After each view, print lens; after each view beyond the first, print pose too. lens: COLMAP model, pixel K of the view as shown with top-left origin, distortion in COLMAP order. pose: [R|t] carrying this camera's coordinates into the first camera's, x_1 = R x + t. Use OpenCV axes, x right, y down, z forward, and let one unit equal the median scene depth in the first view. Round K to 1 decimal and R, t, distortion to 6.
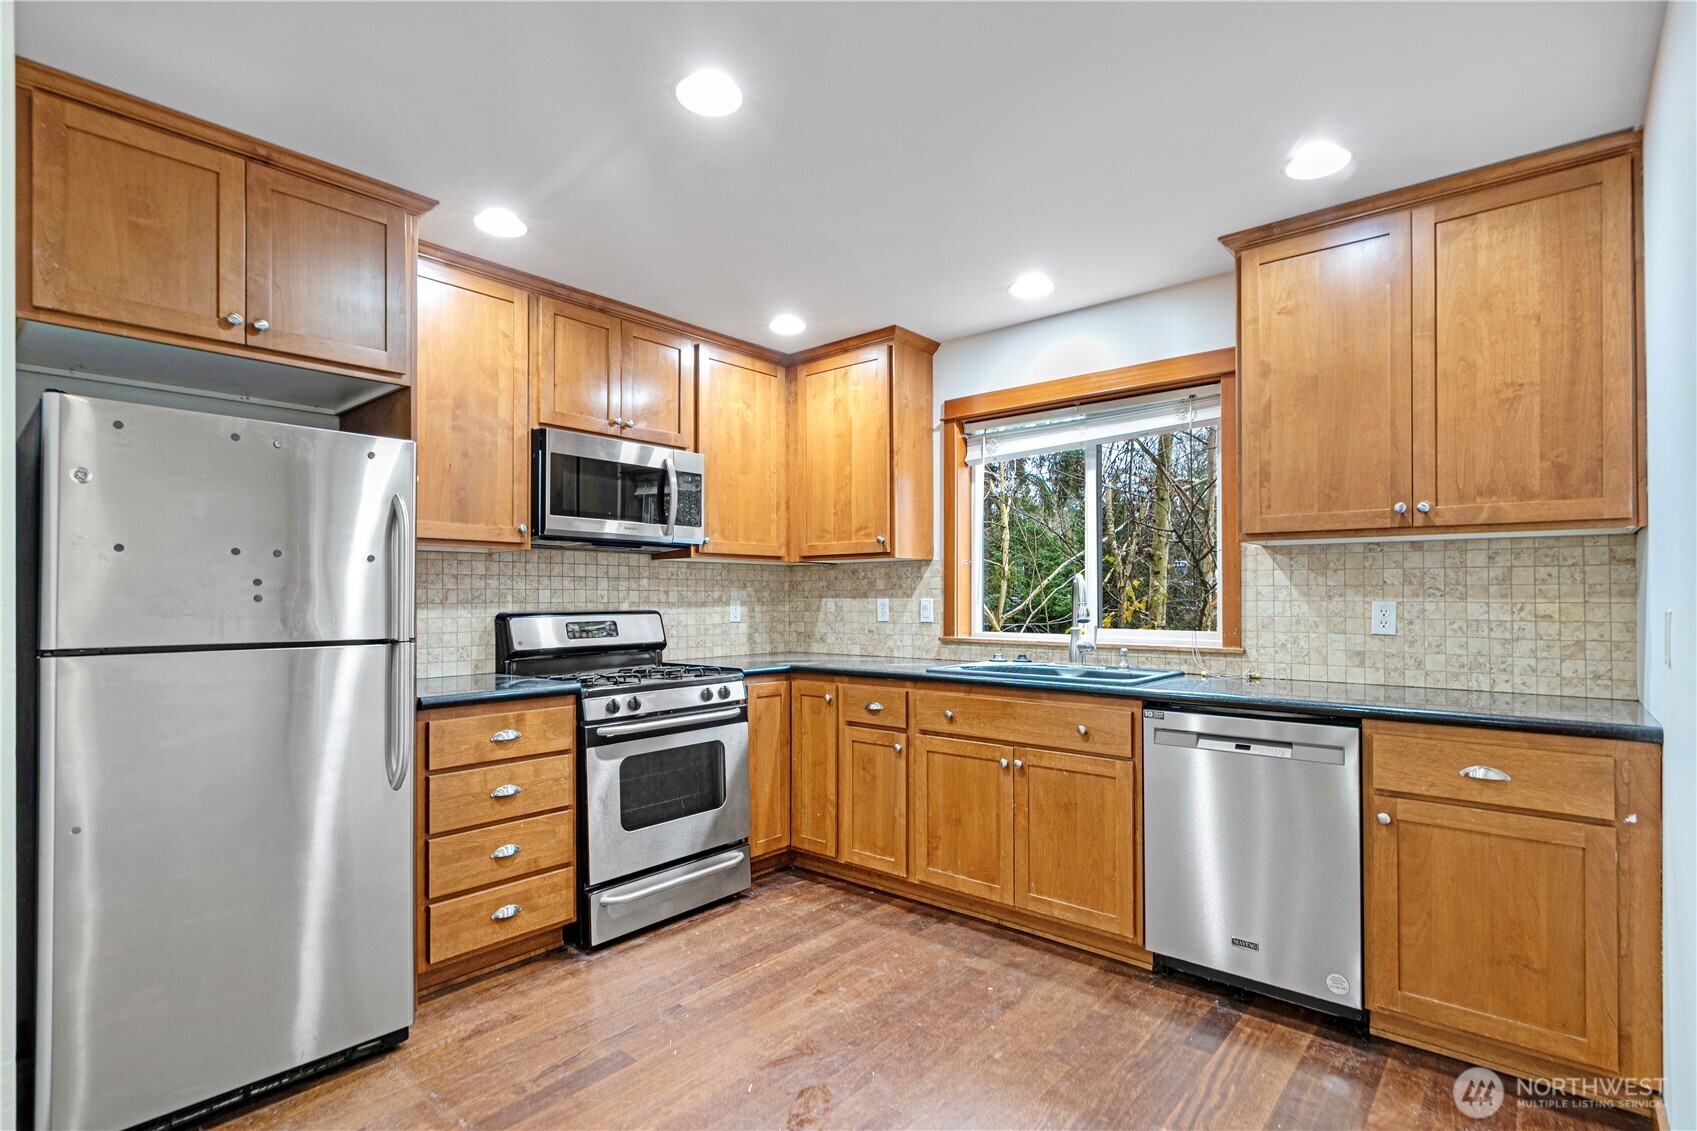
lens RADIAL K [[831.7, 0, 871.4], [0, 831.7, 587.8], [0, 0, 1]] dist [0.022432, -0.001651]
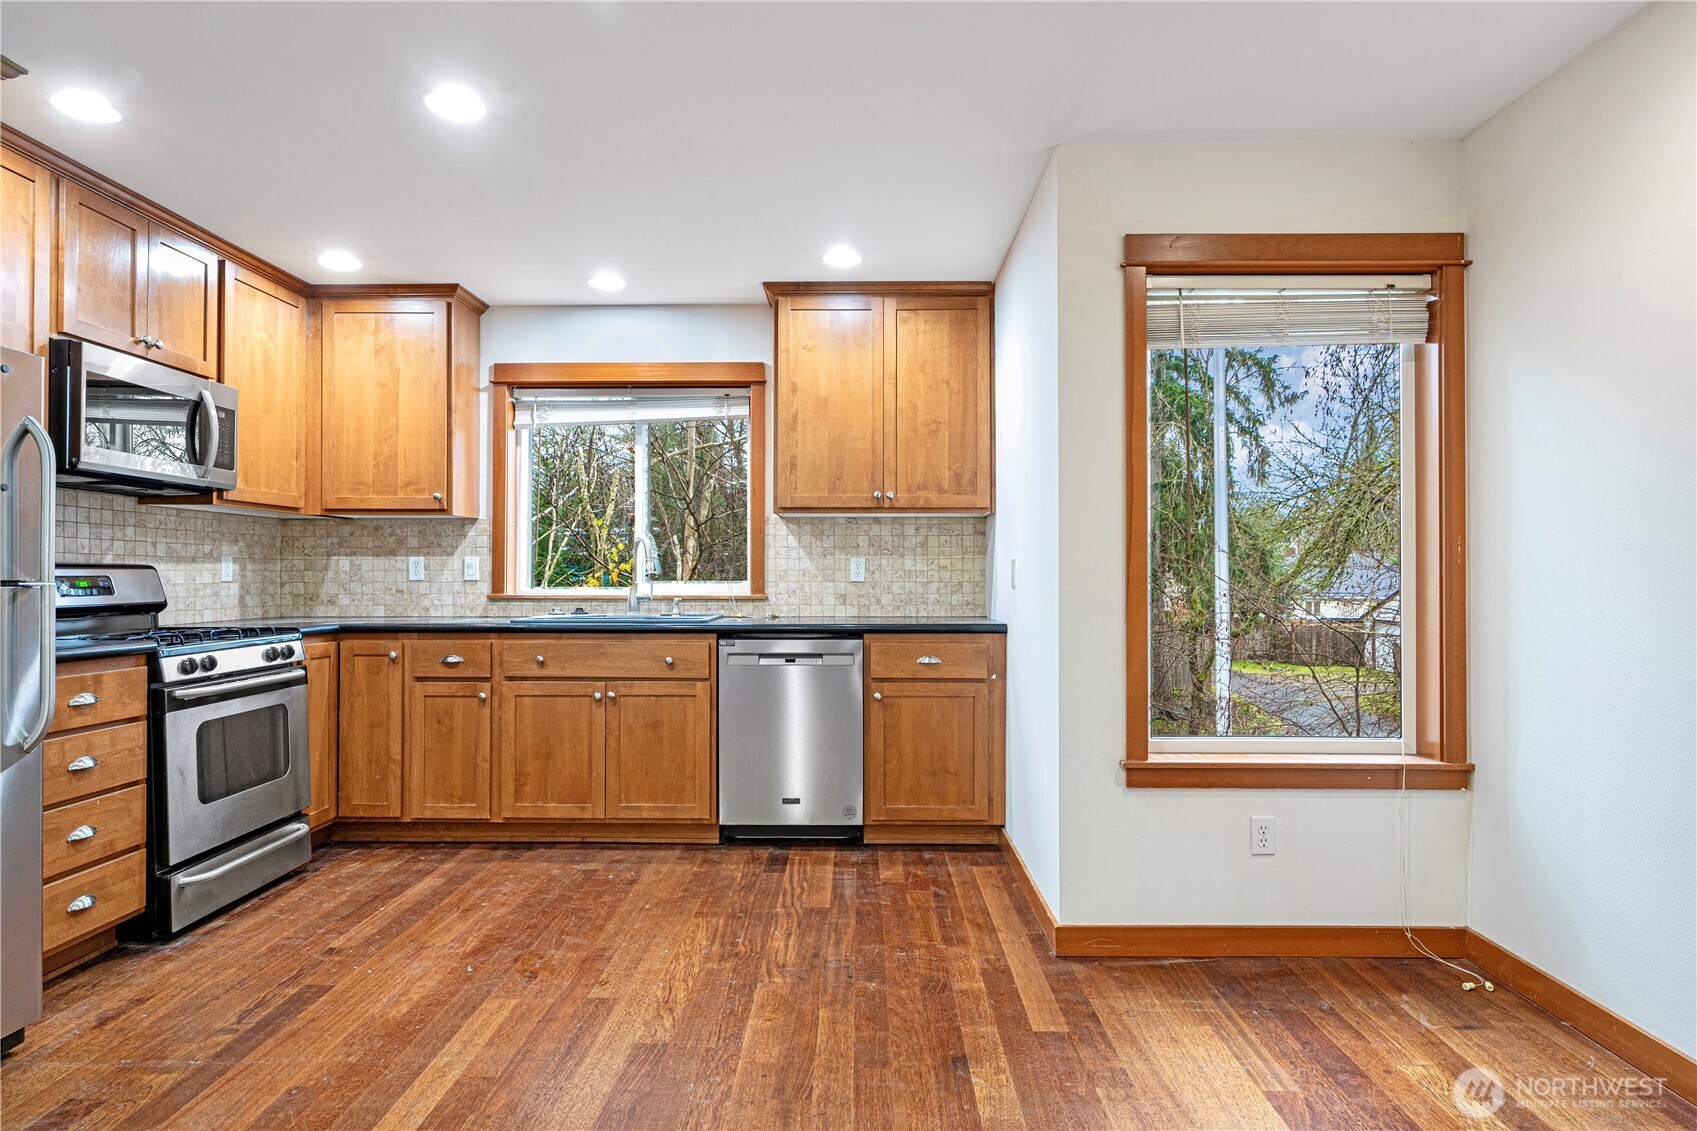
lens RADIAL K [[954.8, 0, 848.5], [0, 954.8, 565.5], [0, 0, 1]] dist [0.045171, 0.000105]
pose [[0.779578, 0.007585, 0.626259, -0.400468], [-0.007210, 0.999969, -0.003135, 0.031301], [-0.626263, -0.002071, 0.779609, -0.249778]]
